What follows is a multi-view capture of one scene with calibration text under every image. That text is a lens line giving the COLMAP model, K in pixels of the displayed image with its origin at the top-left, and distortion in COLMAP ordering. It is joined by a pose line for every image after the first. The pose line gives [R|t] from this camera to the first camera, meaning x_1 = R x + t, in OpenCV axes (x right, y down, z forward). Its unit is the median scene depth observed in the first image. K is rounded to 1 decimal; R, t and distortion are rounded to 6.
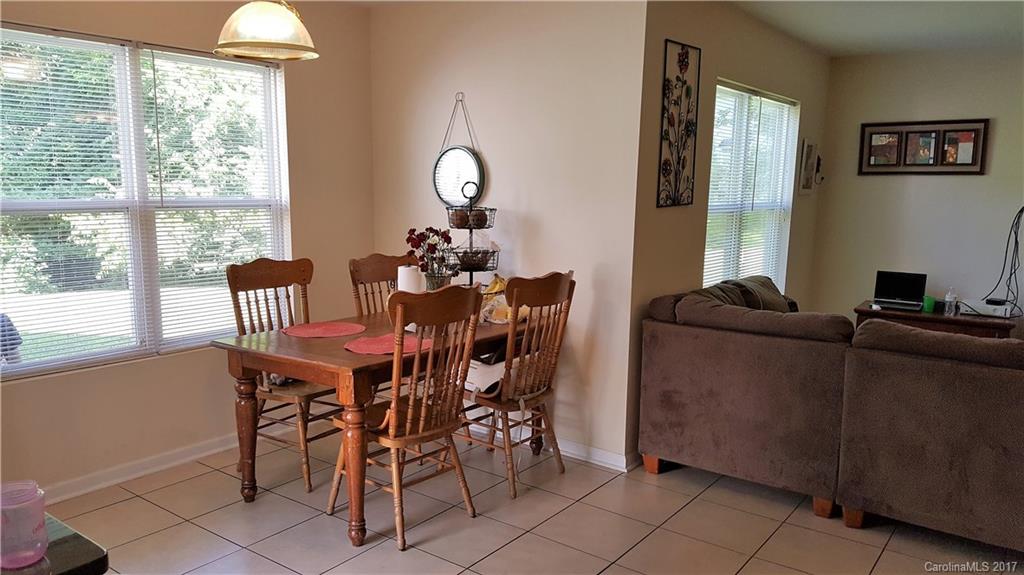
lens RADIAL K [[757.3, 0, 511.3], [0, 757.3, 317.2], [0, 0, 1]] dist [0.078953, -0.123096]
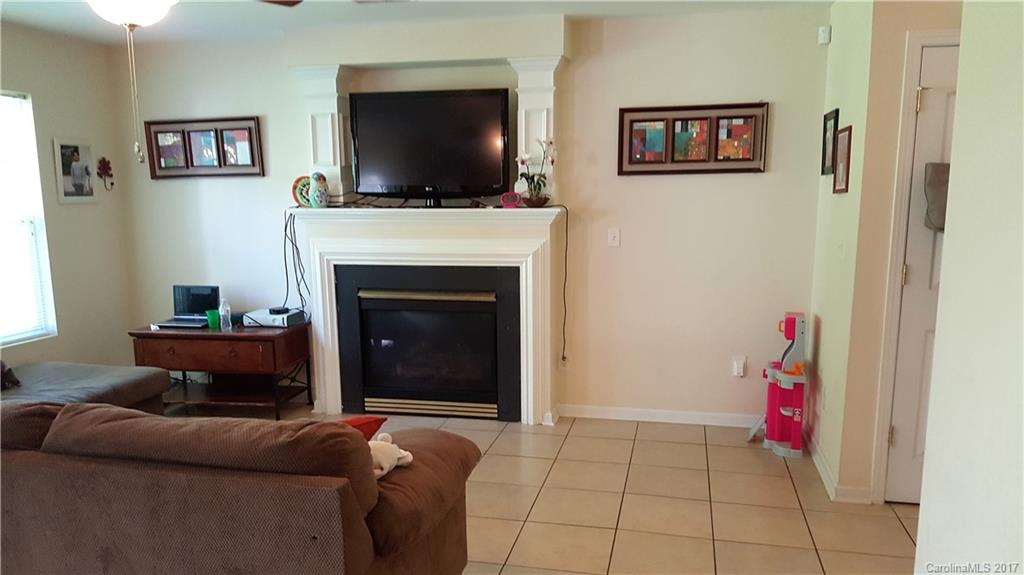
lens RADIAL K [[757.3, 0, 511.3], [0, 757.3, 317.2], [0, 0, 1]] dist [0.078953, -0.123096]
pose [[0.910537, -0.095256, 0.402305, 0.503828], [0.098242, 0.995074, 0.013257, 0.003307], [-0.401586, 0.027452, 0.915410, 0.025950]]
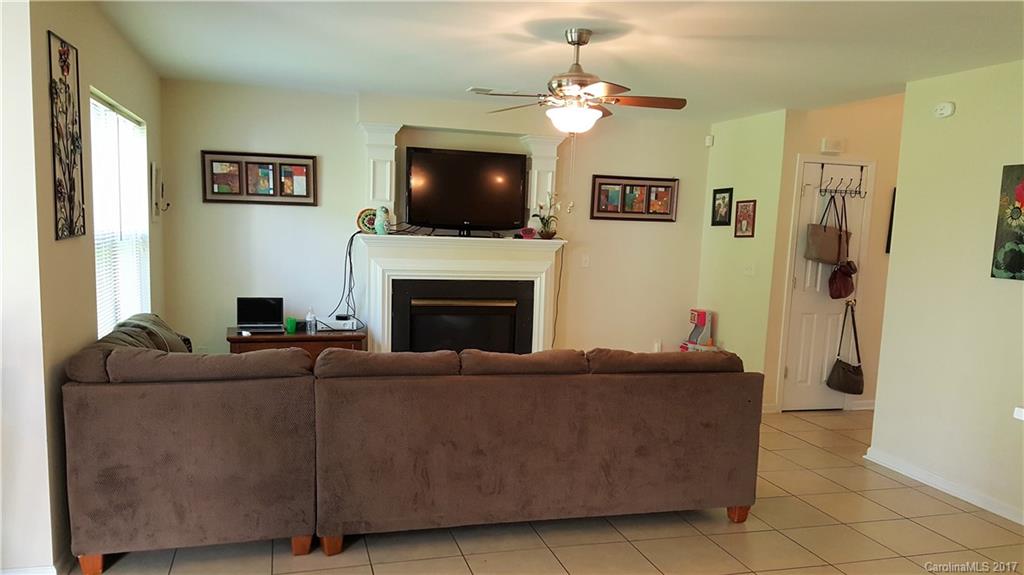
lens RADIAL K [[757.3, 0, 511.3], [0, 757.3, 317.2], [0, 0, 1]] dist [0.078953, -0.123096]
pose [[0.600143, -0.094914, 0.794242, -0.115311], [0.116092, 0.992757, 0.030916, -0.025503], [-0.791424, 0.073652, 0.606815, 0.110379]]
